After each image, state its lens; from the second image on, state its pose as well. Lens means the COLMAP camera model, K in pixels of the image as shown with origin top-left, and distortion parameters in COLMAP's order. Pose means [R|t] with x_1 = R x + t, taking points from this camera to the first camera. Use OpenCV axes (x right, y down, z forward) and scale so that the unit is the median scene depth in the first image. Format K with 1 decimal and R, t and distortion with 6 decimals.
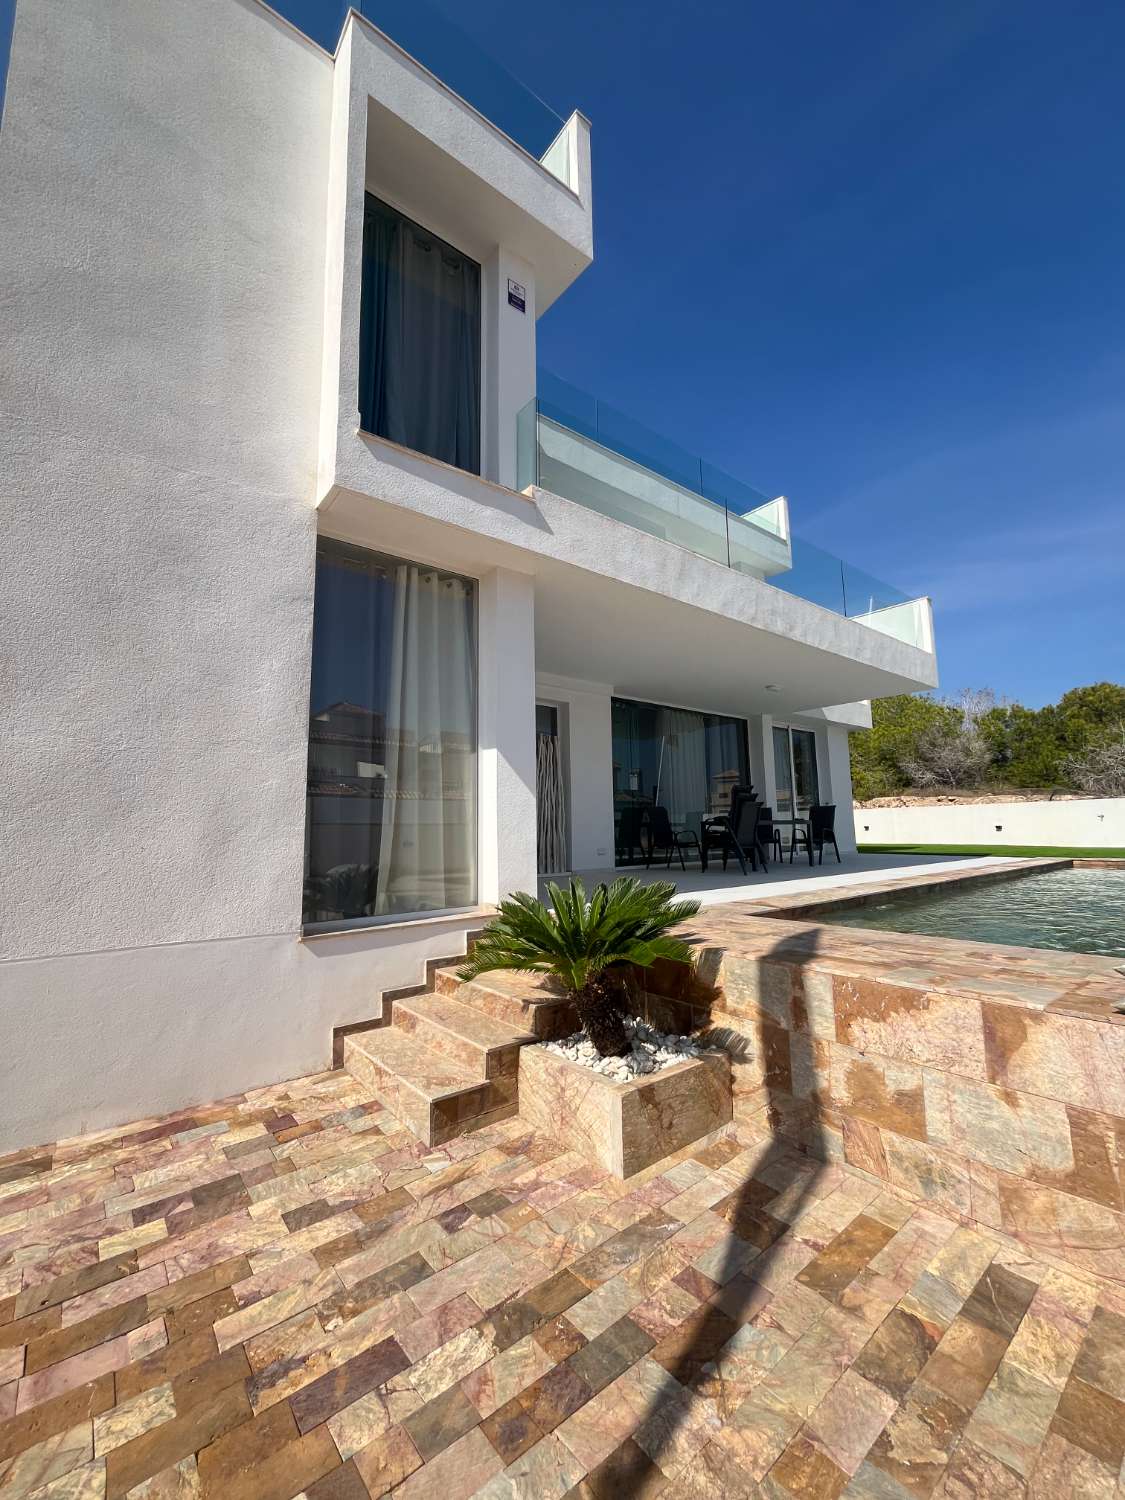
lens RADIAL K [[609.2, 0, 567.0], [0, 609.2, 746.9], [0, 0, 1]] dist [-0.004531, 0.001203]
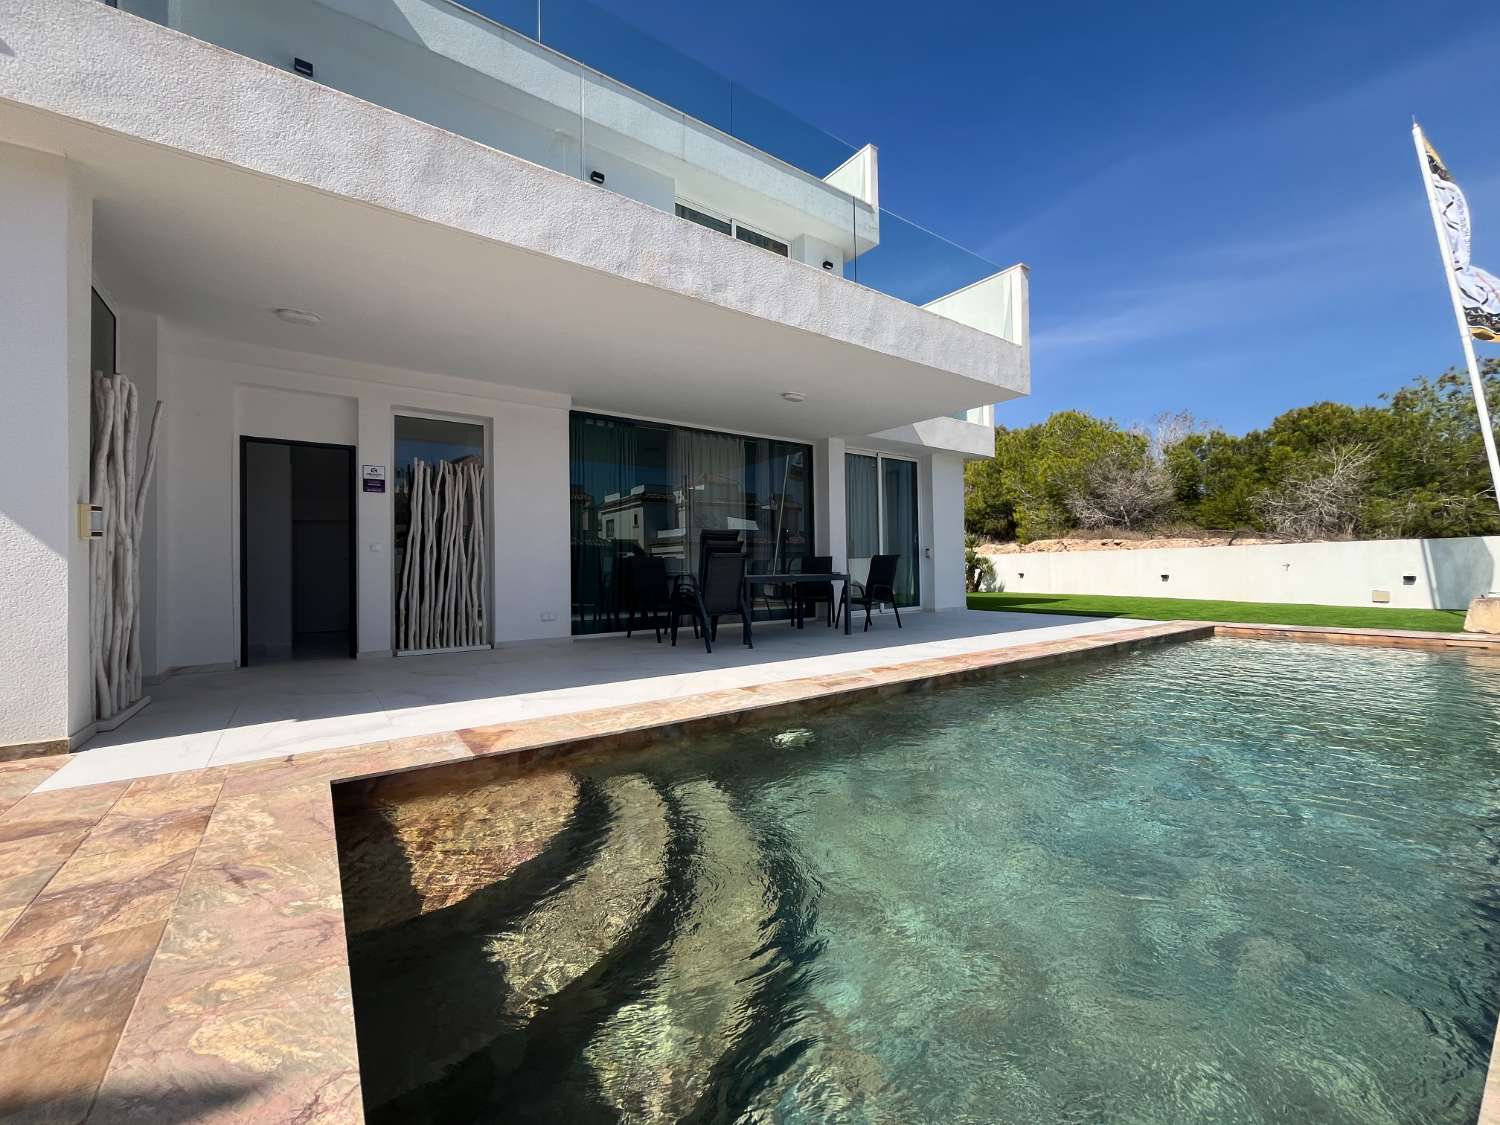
lens RADIAL K [[609.2, 0, 751.0], [0, 609.2, 554.2], [0, 0, 1]] dist [-0.004531, 0.001203]
pose [[0.998405, 0.000497, -0.056450, 0.638697], [0.005717, 0.993930, 0.109869, 0.021534], [0.056162, -0.110017, 0.992342, 0.481941]]
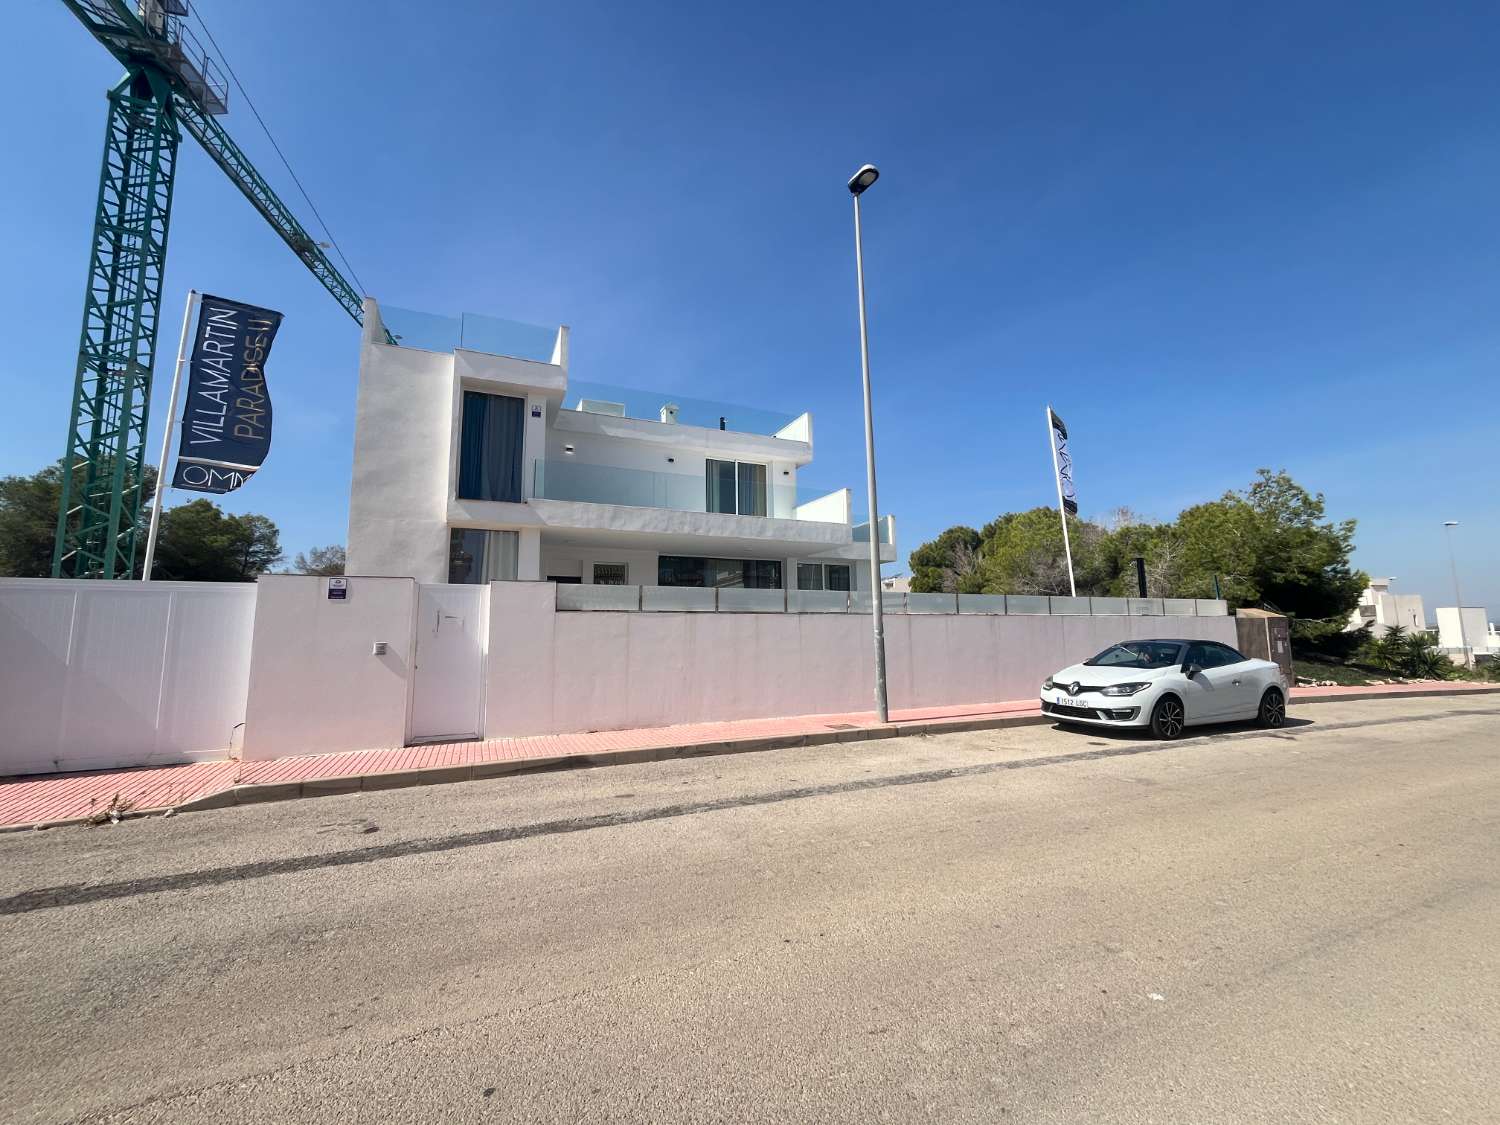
lens RADIAL K [[609.2, 0, 754.2], [0, 609.2, 561.8], [0, 0, 1]] dist [-0.004531, 0.001203]
pose [[0.966794, -0.028296, -0.253985, 1.539515], [0.031622, 0.999459, 0.009024, -0.145957], [0.253592, -0.016756, 0.967166, -1.303025]]
